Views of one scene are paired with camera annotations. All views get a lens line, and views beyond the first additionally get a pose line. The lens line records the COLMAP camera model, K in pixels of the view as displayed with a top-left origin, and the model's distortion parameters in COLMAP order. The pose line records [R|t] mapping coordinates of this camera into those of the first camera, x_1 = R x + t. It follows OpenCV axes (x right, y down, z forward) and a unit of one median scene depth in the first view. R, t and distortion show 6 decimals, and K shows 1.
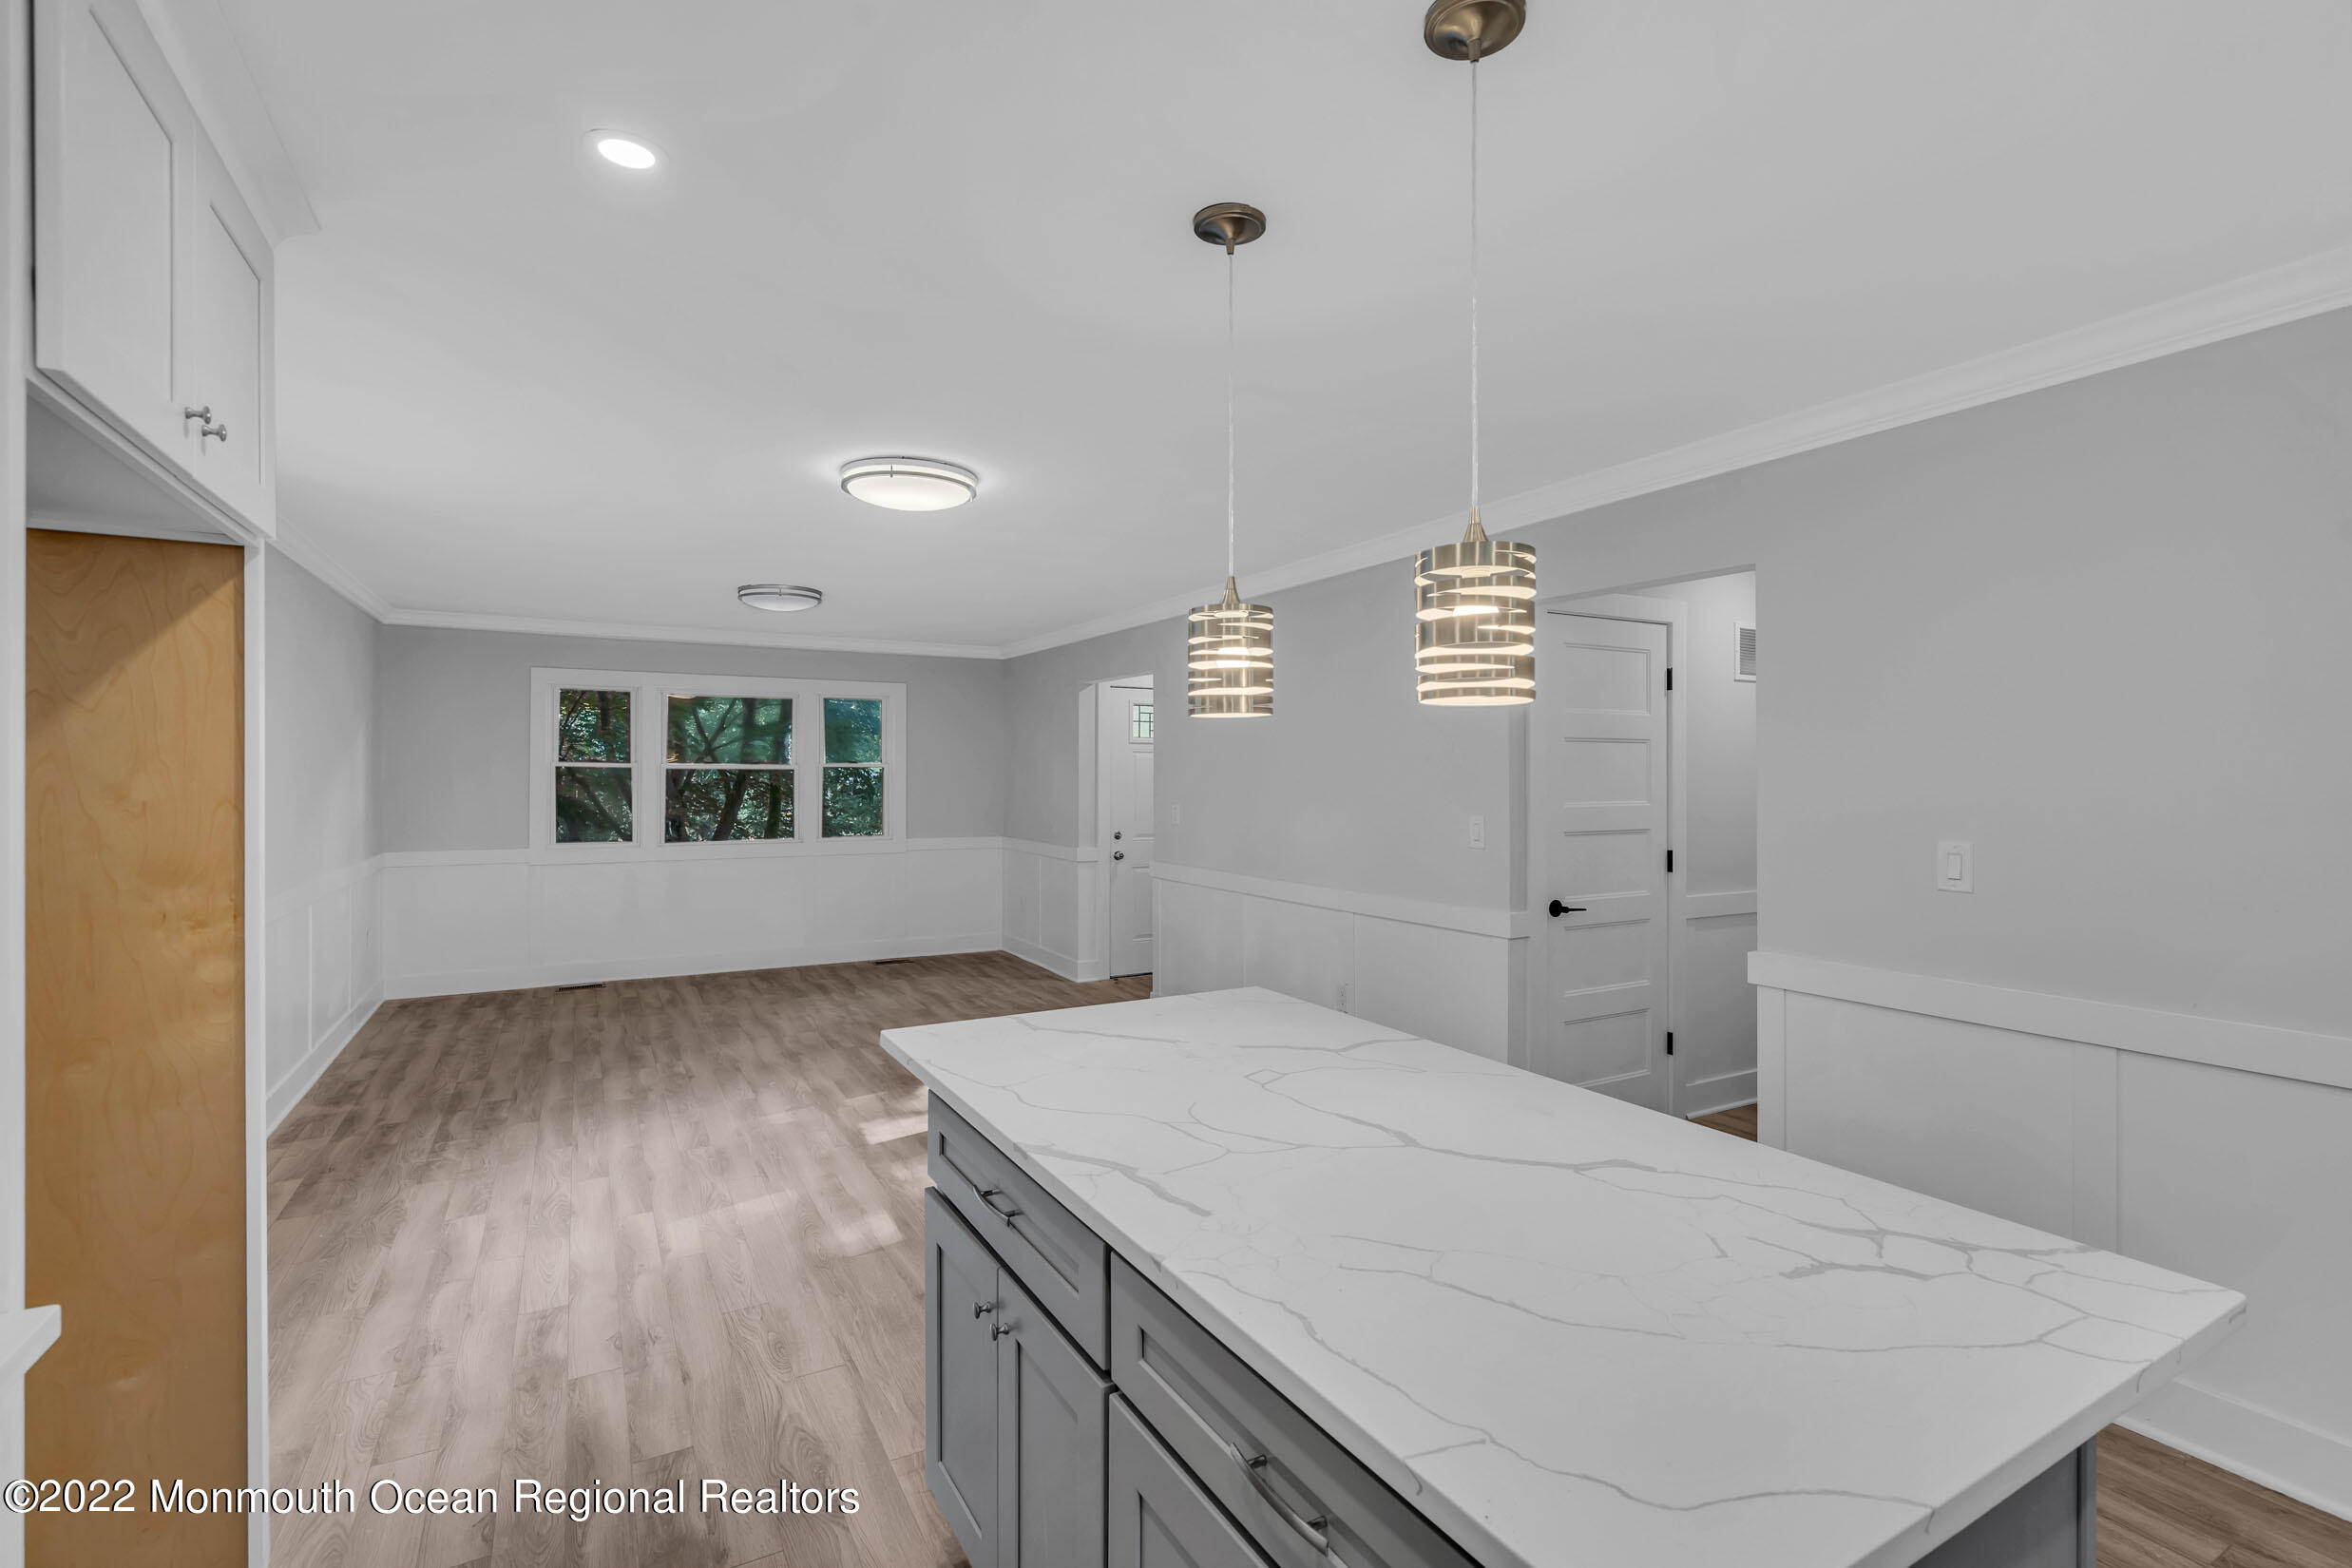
lens RADIAL K [[1074.1, 0, 1179.8], [0, 1074.1, 771.7], [0, 0, 1]] dist [-0.007129, 0.001465]
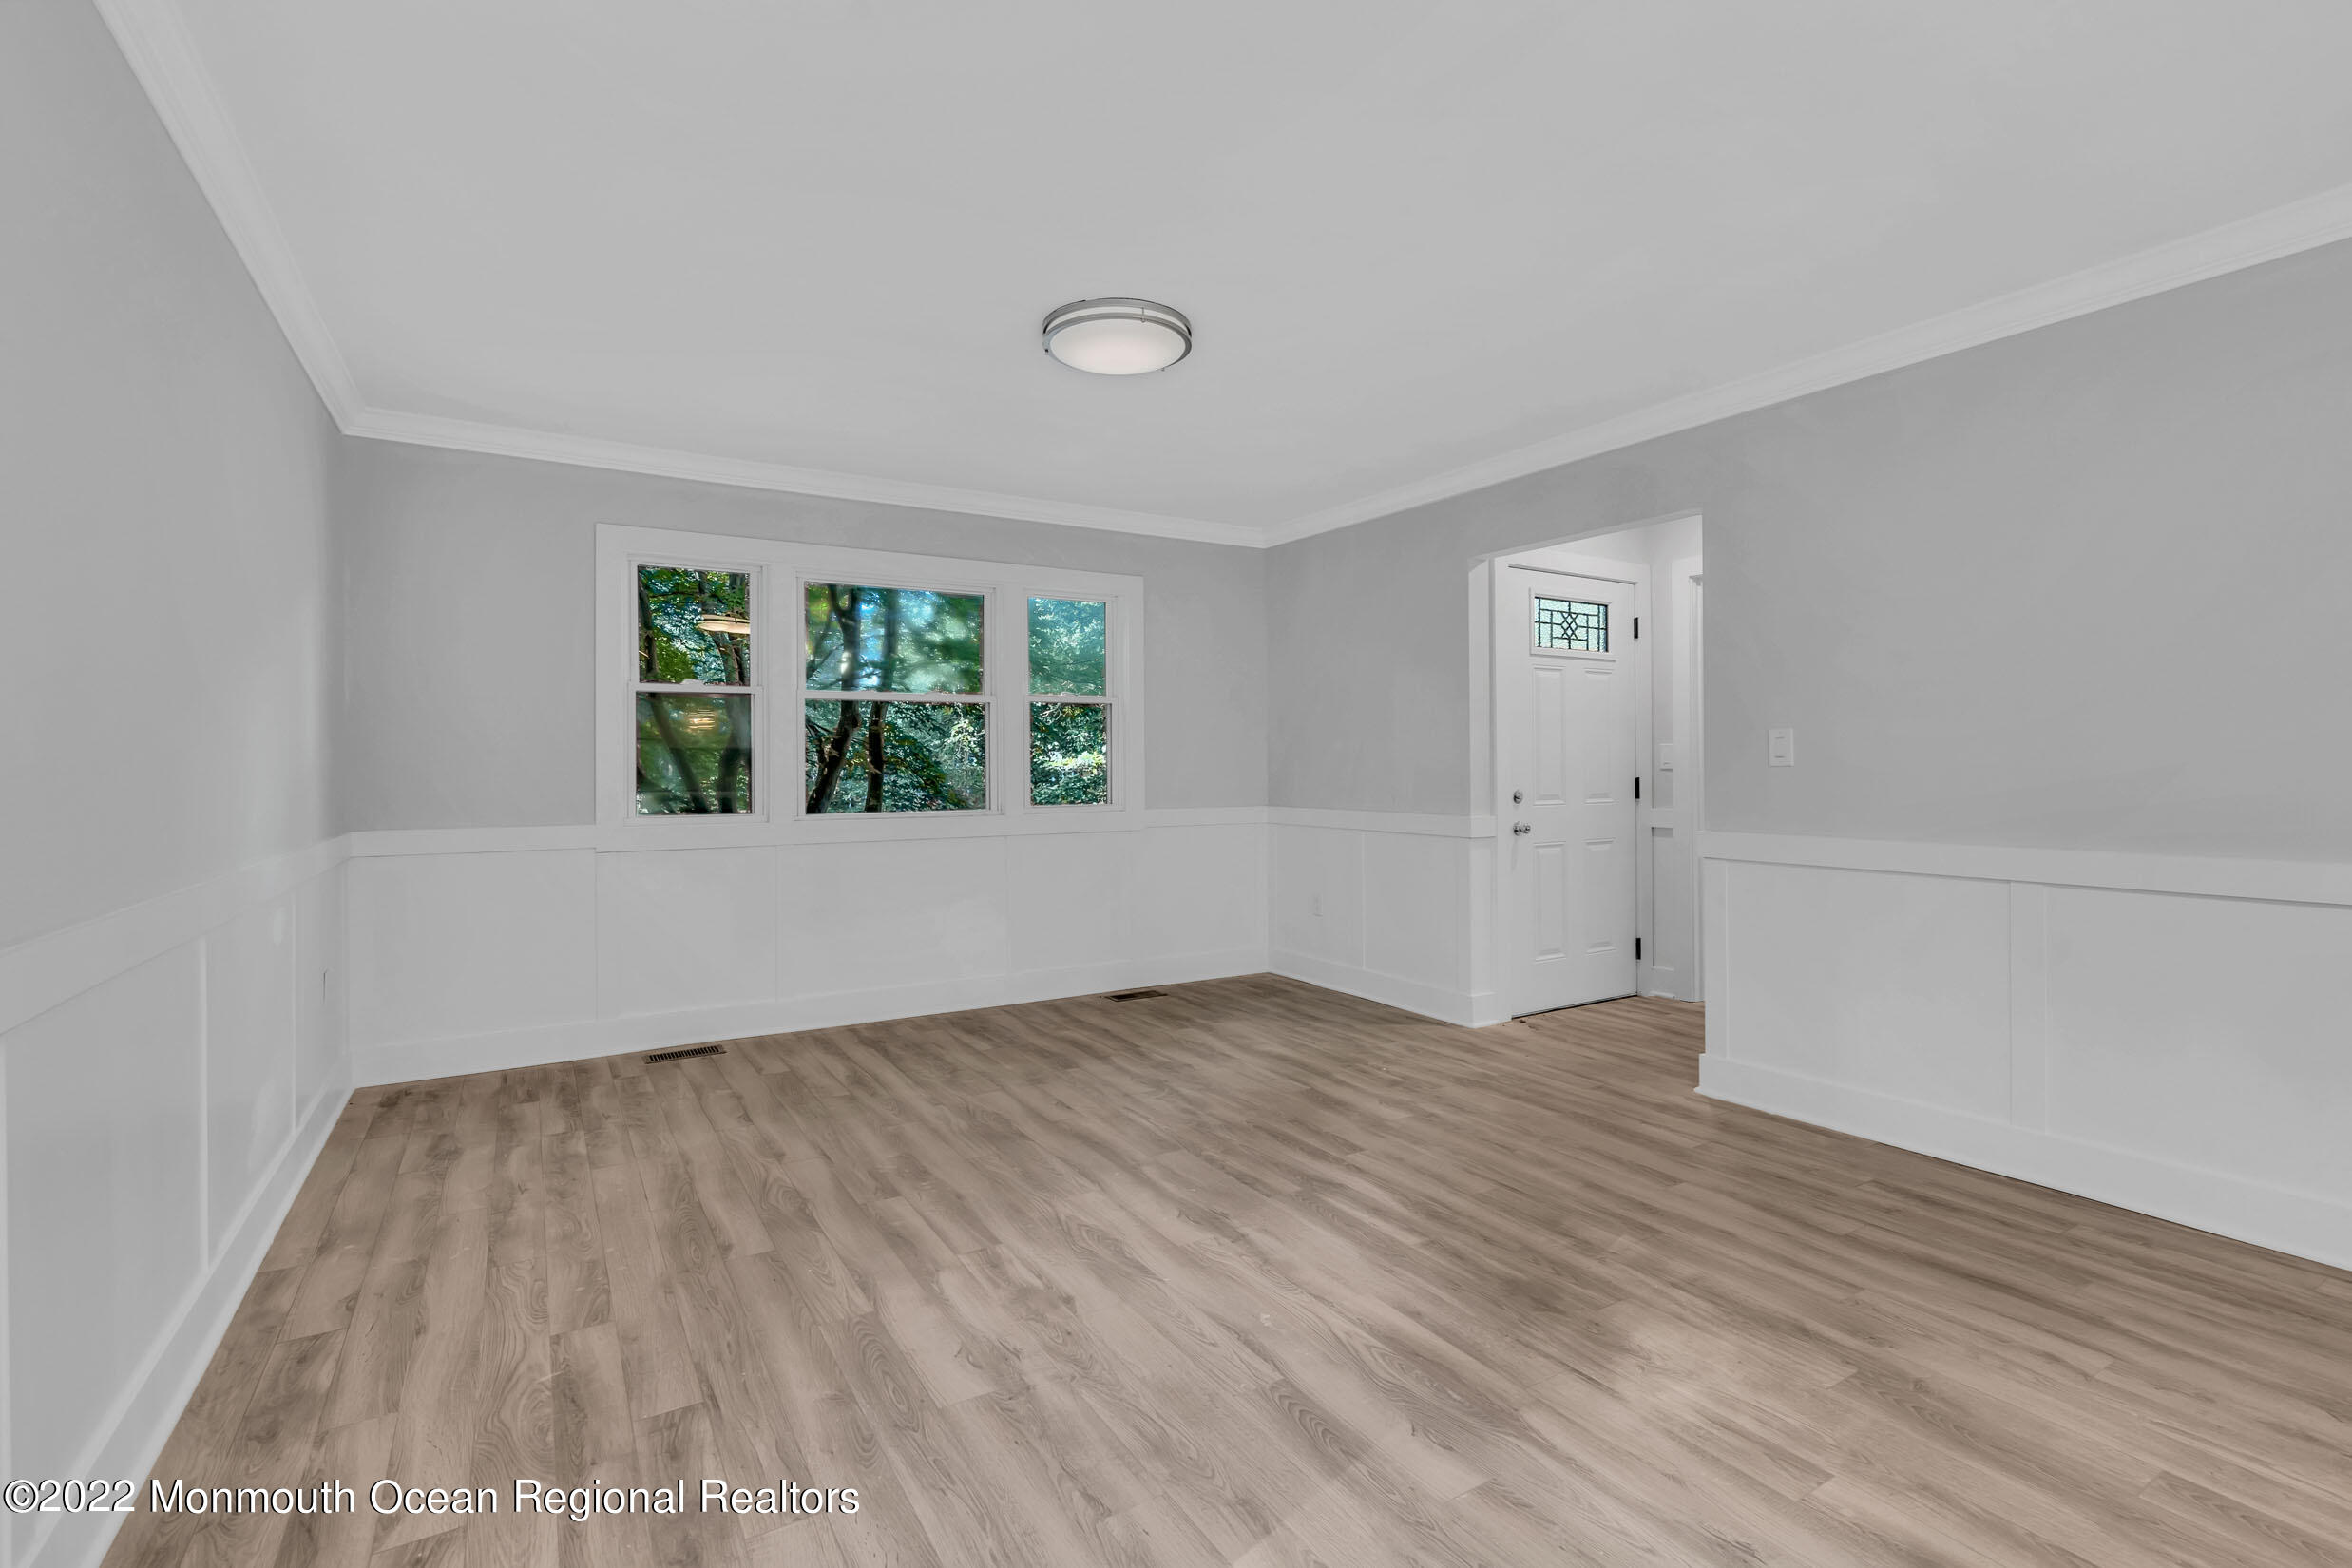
lens RADIAL K [[1074.1, 0, 1180.9], [0, 1074.1, 773.4], [0, 0, 1]] dist [-0.007129, 0.001465]
pose [[0.999263, -0.007761, 0.037596, -0.317334], [0.007444, 0.999936, 0.008577, 0.042634], [-0.037660, -0.008291, 0.999256, 0.407624]]
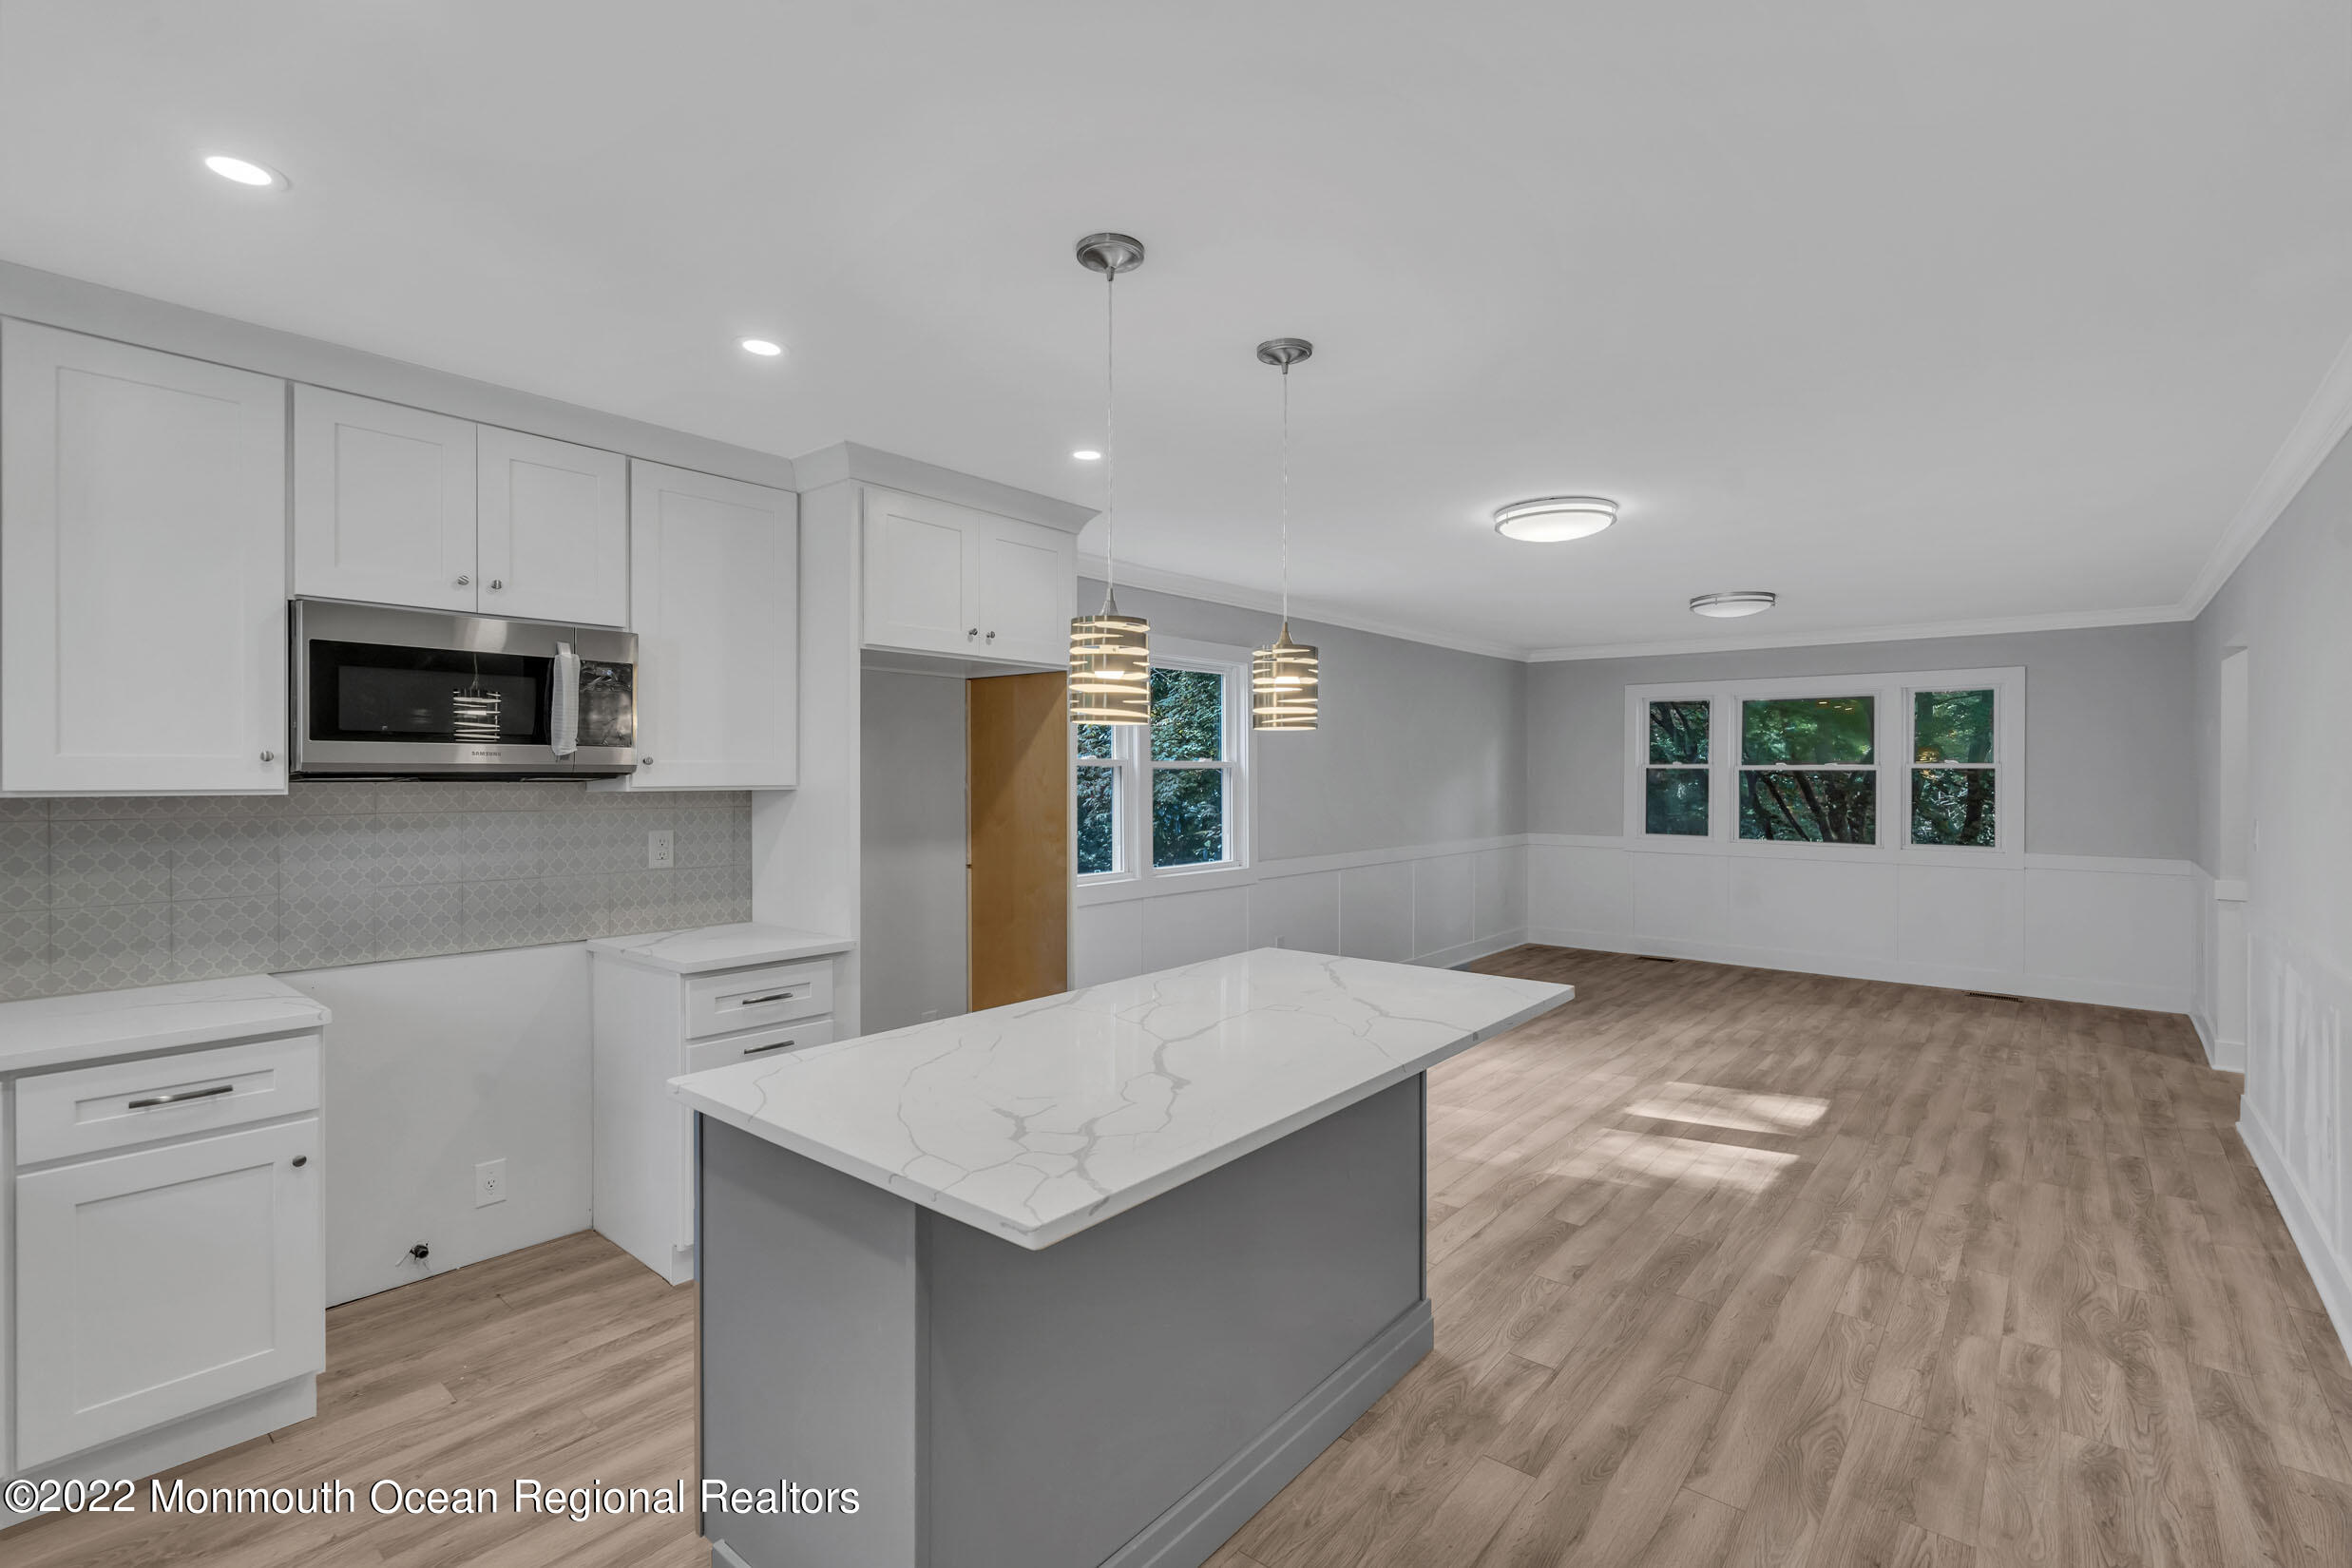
lens RADIAL K [[1074.1, 0, 1190.3], [0, 1074.1, 783.7], [0, 0, 1]] dist [-0.007129, 0.001465]
pose [[0.363982, 0.010456, -0.931347, 0.350449], [-0.000705, 0.999940, 0.010951, -0.000001], [0.931406, -0.003330, 0.363967, 0.120851]]
